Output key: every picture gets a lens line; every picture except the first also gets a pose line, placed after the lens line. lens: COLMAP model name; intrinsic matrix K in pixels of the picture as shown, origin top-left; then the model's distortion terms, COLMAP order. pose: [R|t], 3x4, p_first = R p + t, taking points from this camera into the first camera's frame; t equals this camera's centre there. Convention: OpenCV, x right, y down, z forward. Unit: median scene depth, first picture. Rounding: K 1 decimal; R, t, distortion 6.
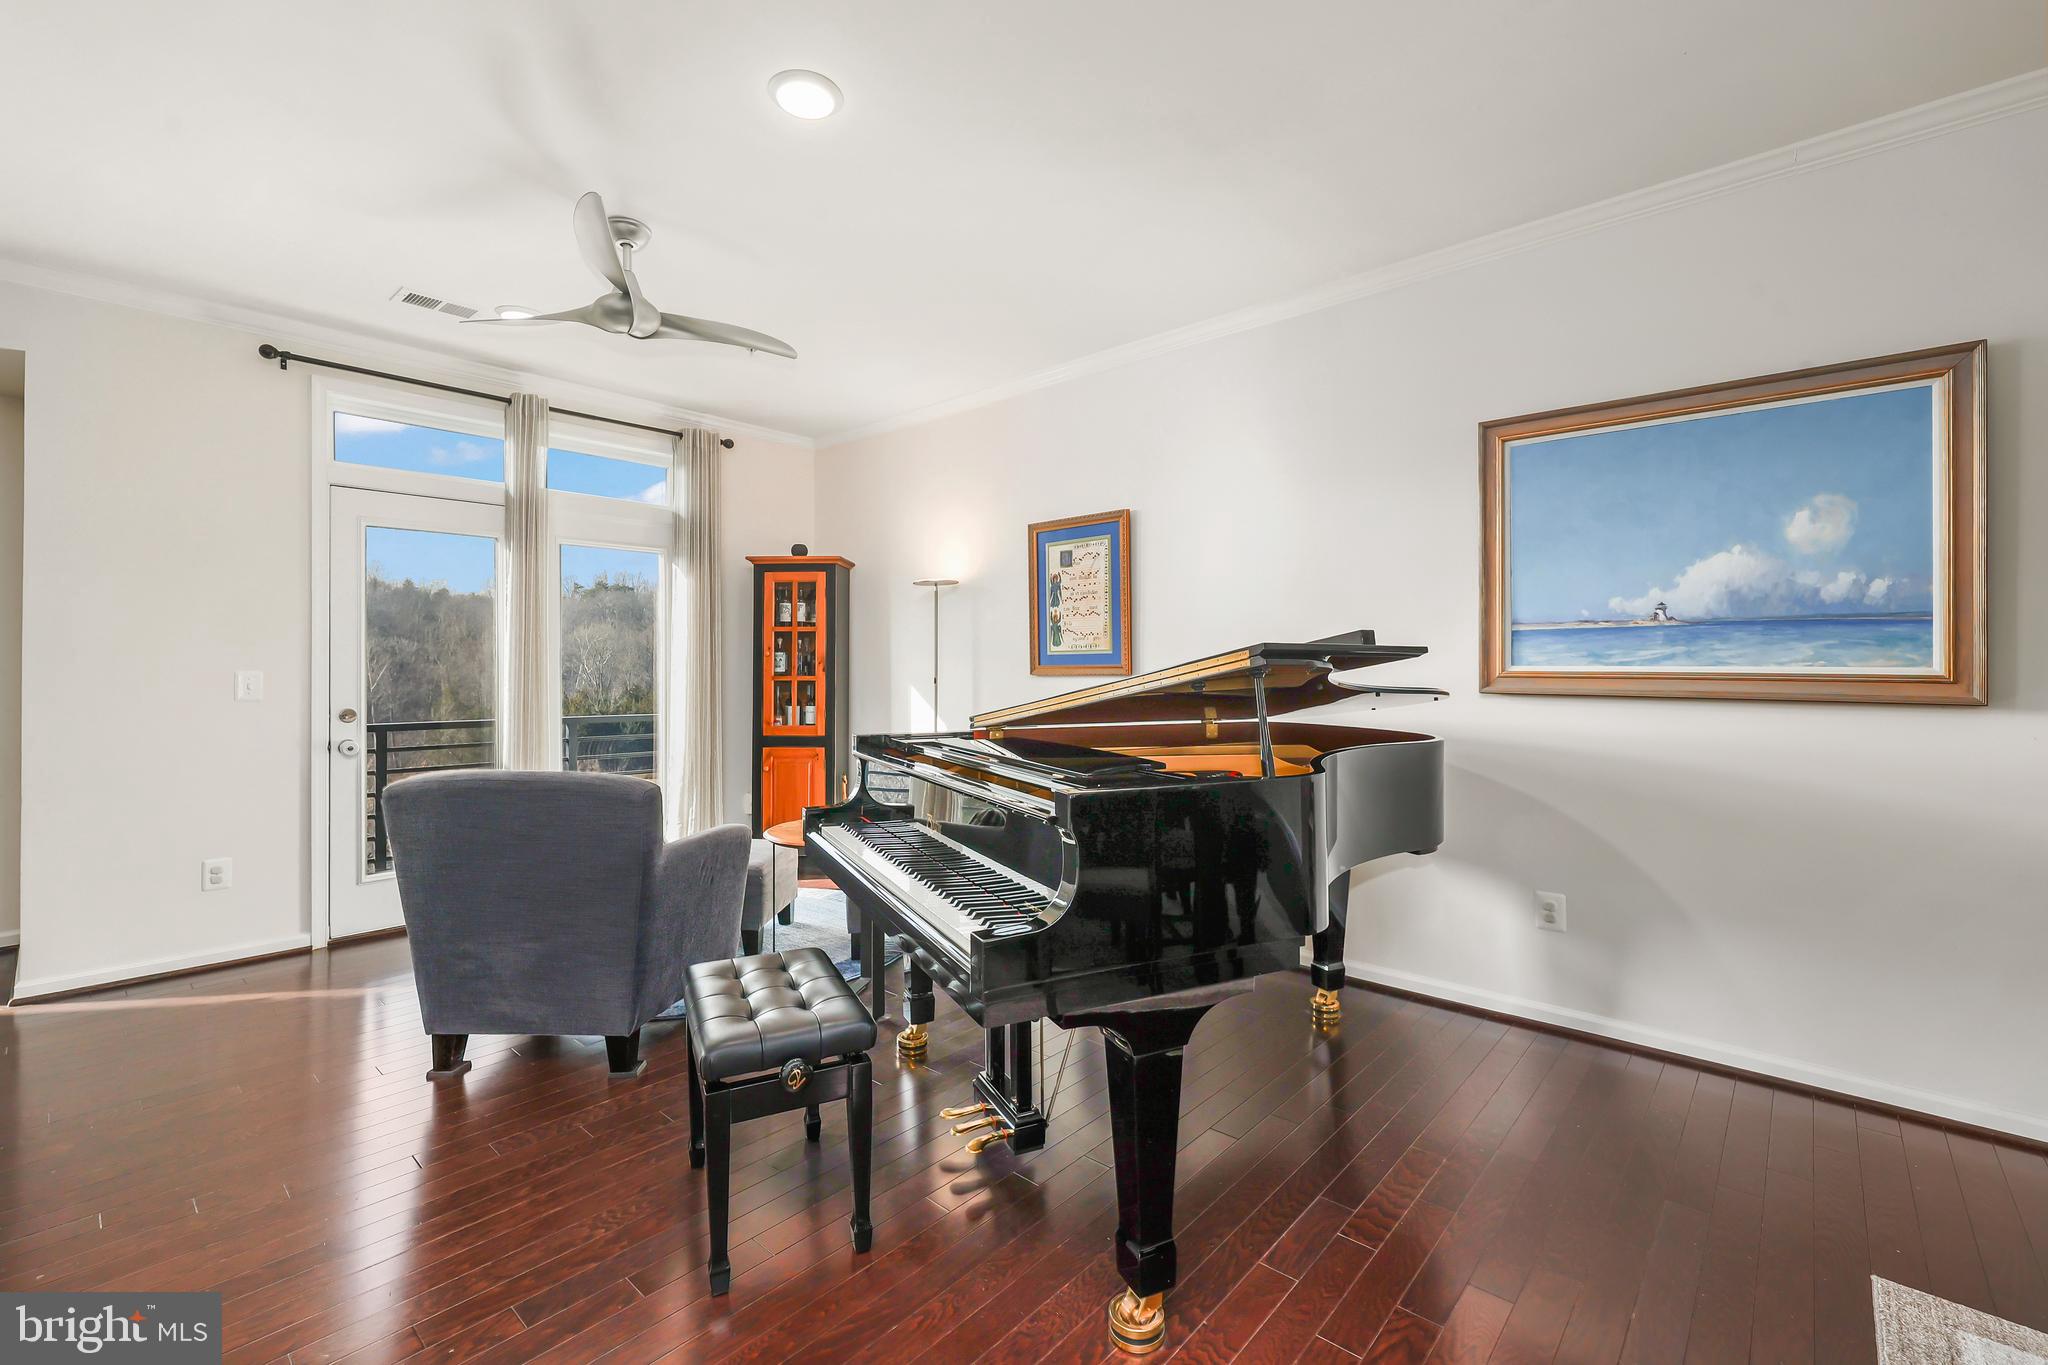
lens RADIAL K [[889.3, 0, 1025.6], [0, 889.3, 648.7], [0, 0, 1]] dist [-0.003865, -0.000286]
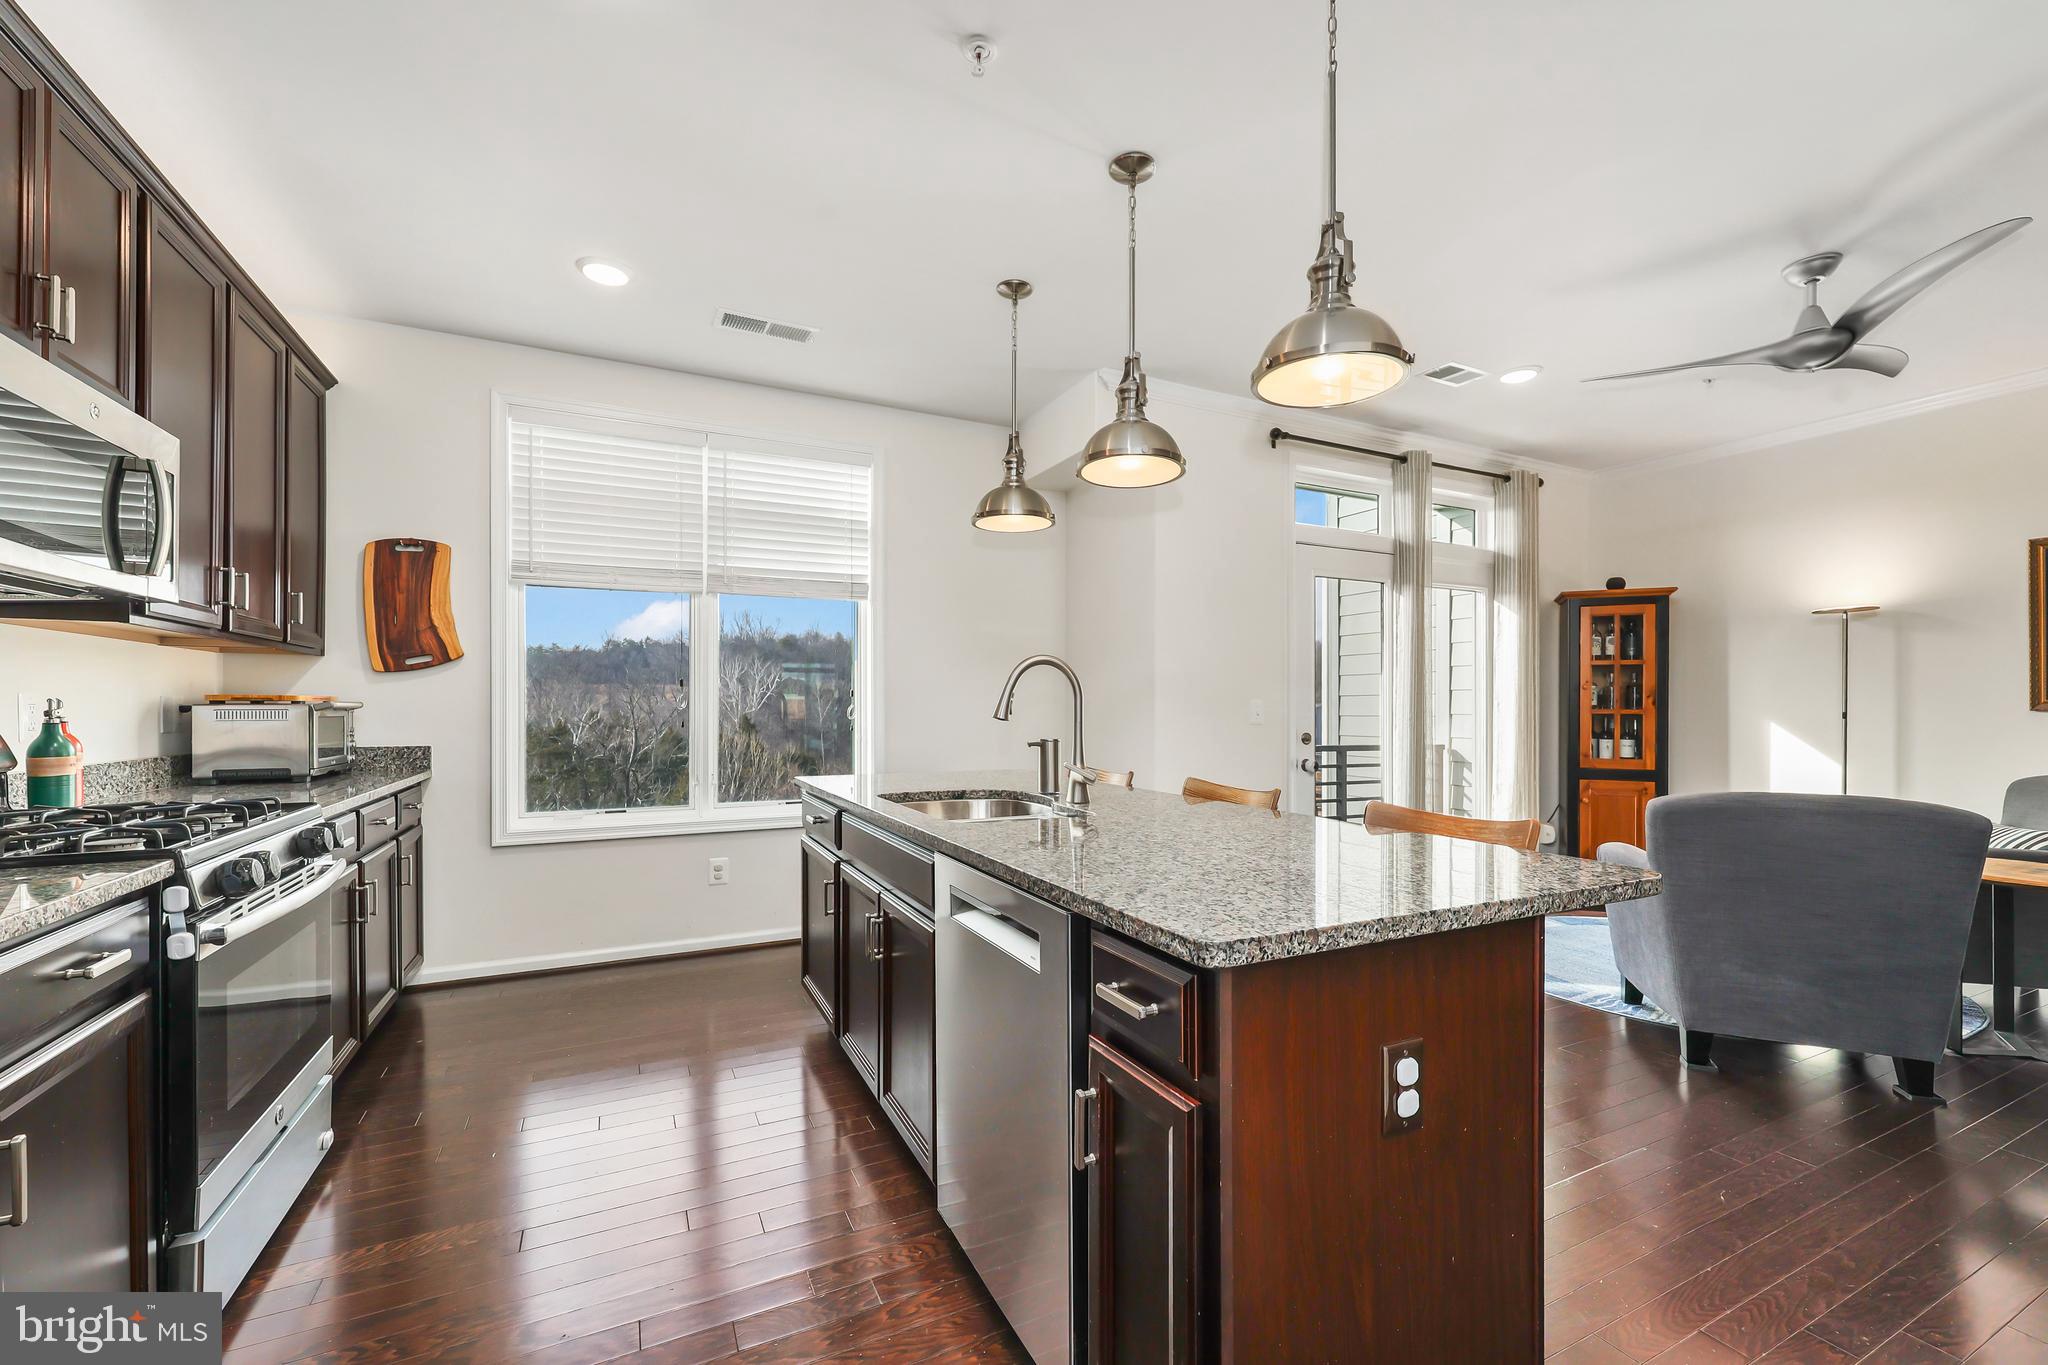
lens RADIAL K [[847.5, 0, 1041.8], [0, 847.5, 687.1], [0, 0, 1]] dist [0.004585, 0.000097]
pose [[0.923618, 0.002562, -0.383306, -0.577125], [-0.001869, 0.999996, 0.002180, 0.005856], [0.383310, -0.001297, 0.923619, -0.154378]]
